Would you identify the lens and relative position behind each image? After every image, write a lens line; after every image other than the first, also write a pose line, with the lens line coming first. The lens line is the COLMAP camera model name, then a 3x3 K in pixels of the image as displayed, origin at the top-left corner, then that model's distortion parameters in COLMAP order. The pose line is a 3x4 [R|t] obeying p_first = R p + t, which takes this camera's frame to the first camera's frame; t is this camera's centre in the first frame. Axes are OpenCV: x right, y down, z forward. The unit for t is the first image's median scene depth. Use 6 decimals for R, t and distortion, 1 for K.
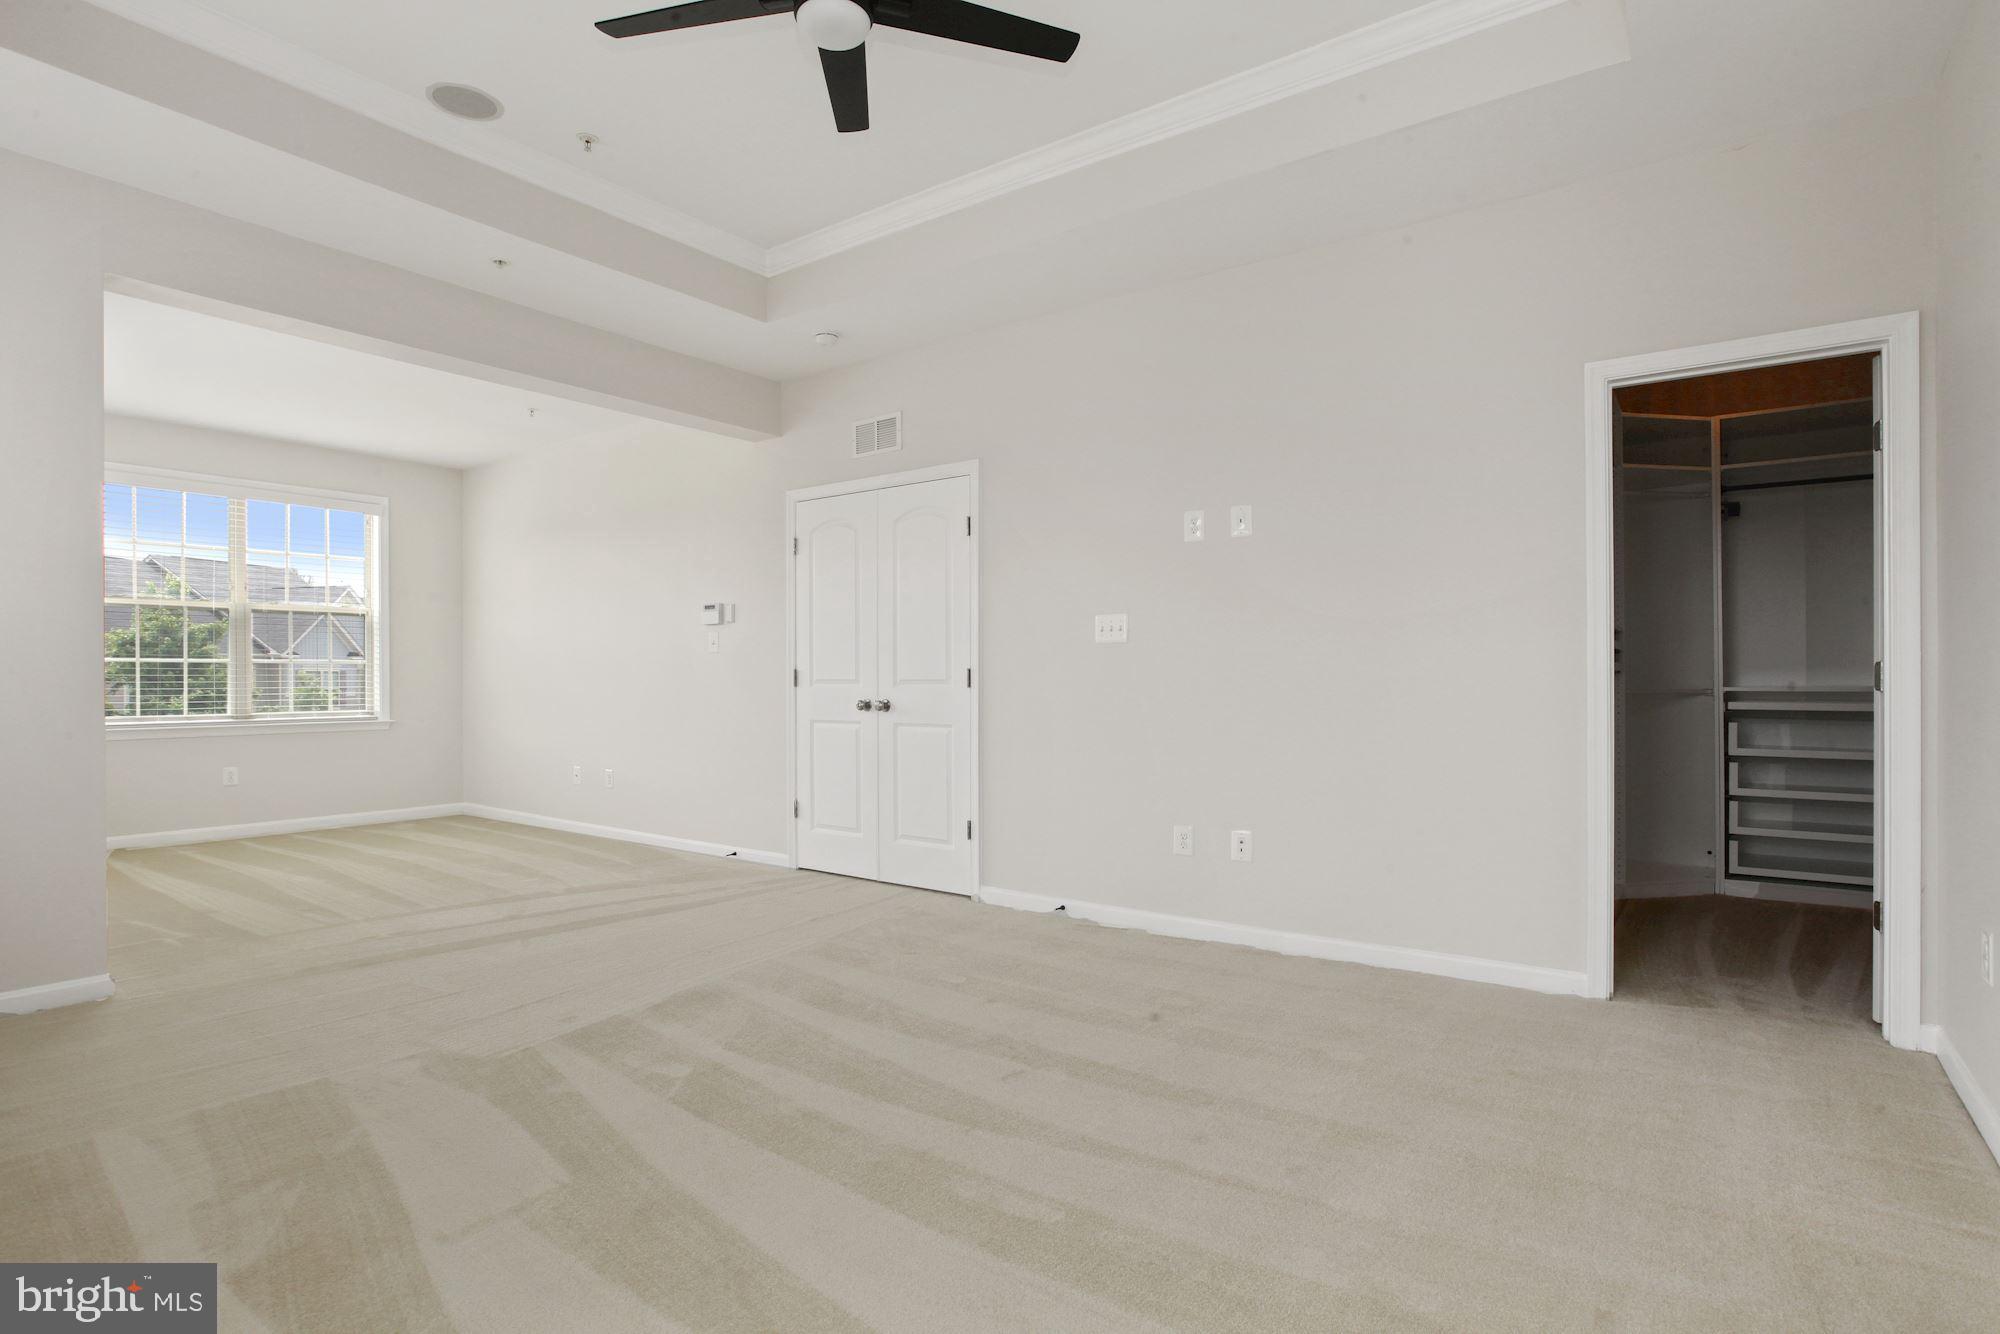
lens RADIAL K [[1009.7, 0, 999.4], [0, 1009.7, 681.0], [0, 0, 1]] dist [-0.039595, 0.000616]
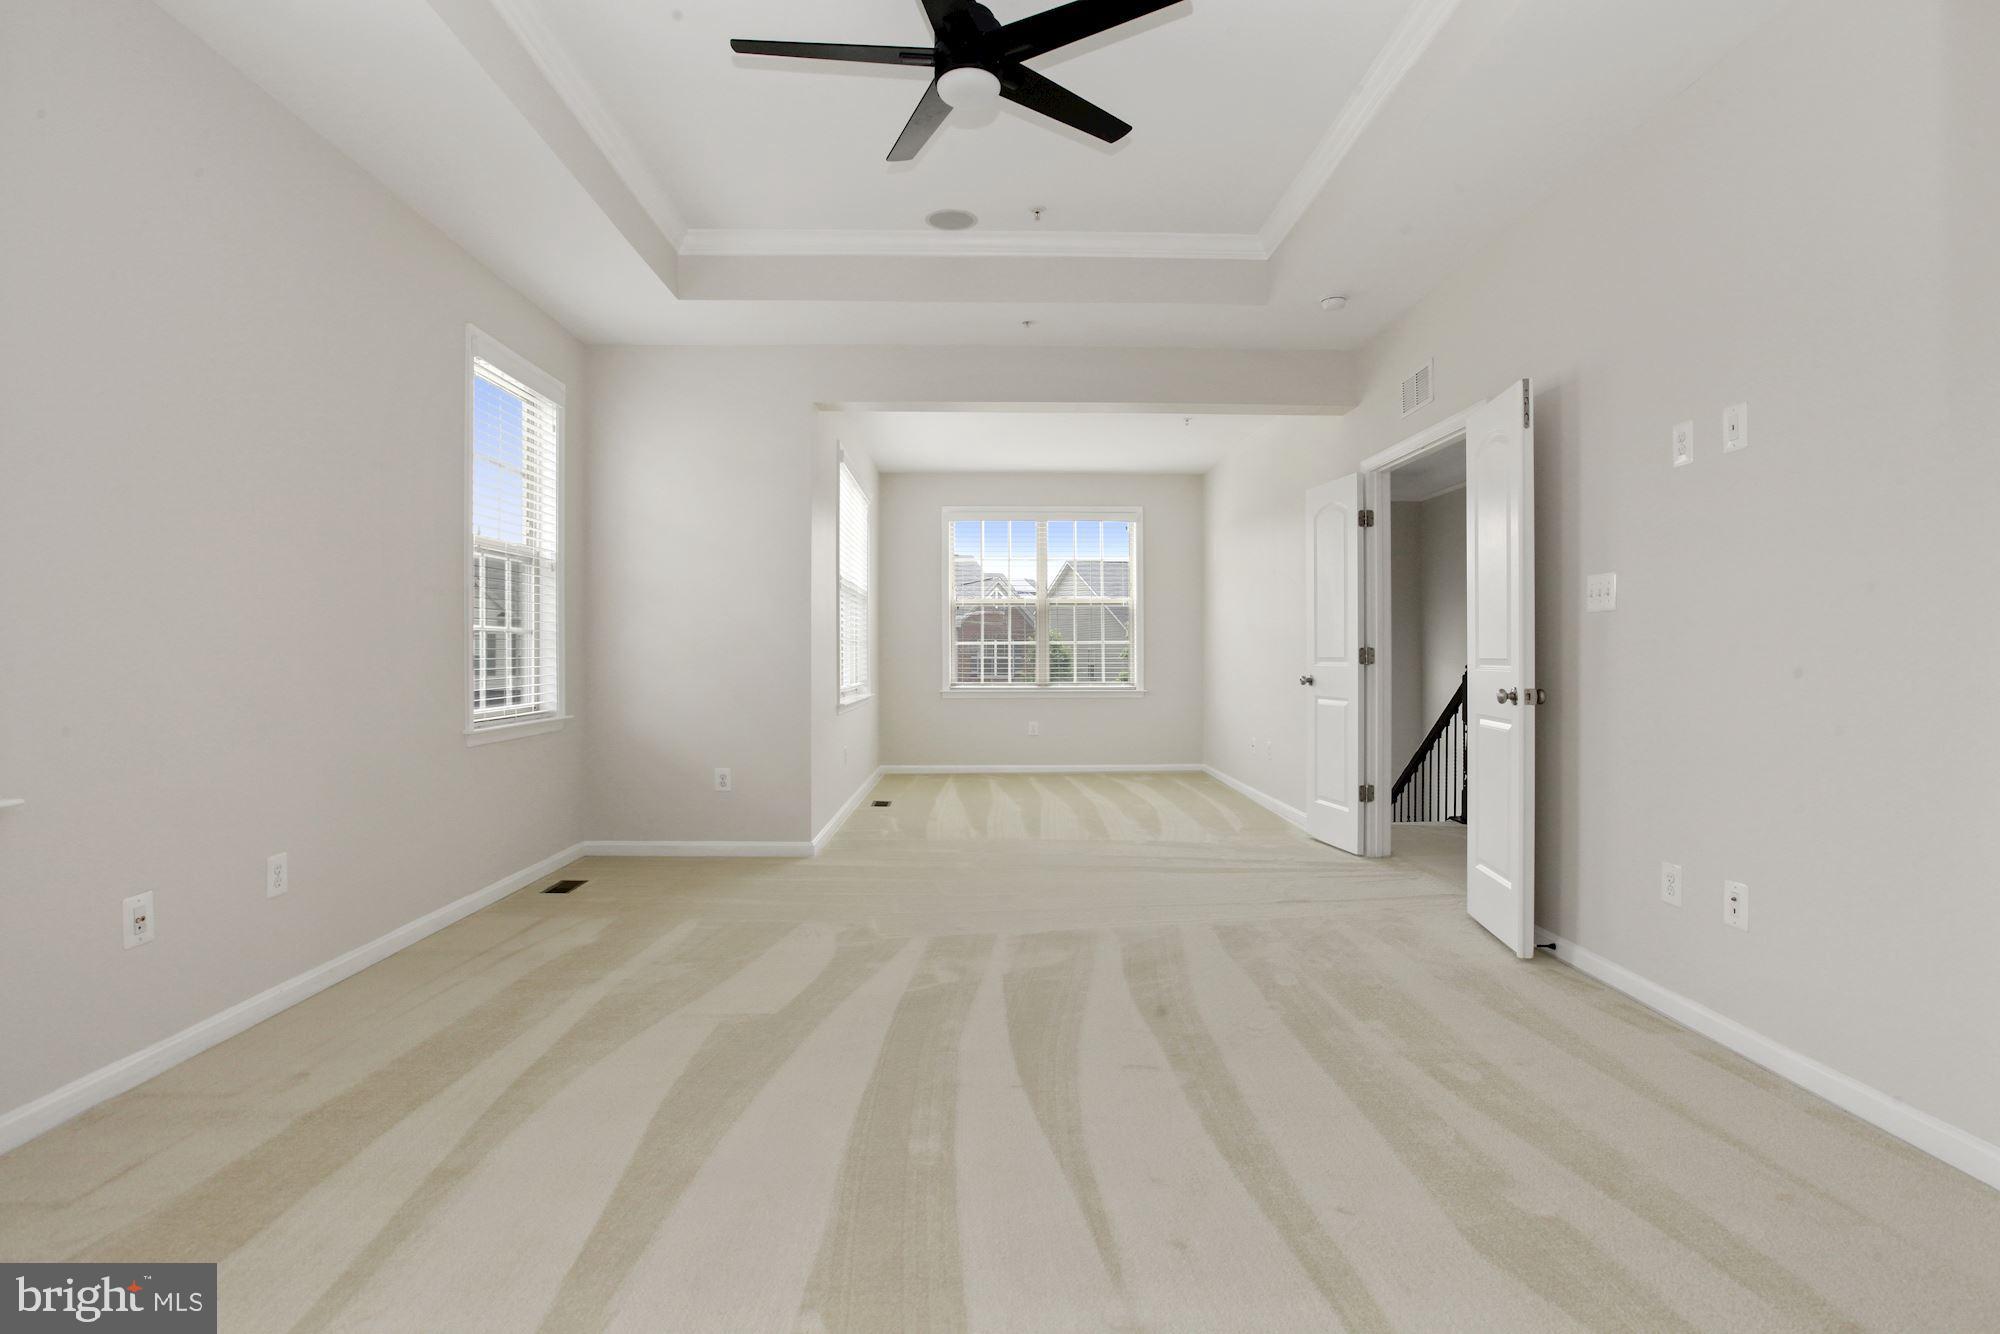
lens RADIAL K [[1013.6, 0, 999.6], [0, 1013.6, 655.7], [0, 0, 1]] dist [-0.019005, 0.000408]
pose [[0.614234, -0.001225, -0.789123, 0.462927], [0.001848, 0.999998, -0.000114, -0.005332], [0.789121, -0.001388, 0.614236, 0.187848]]
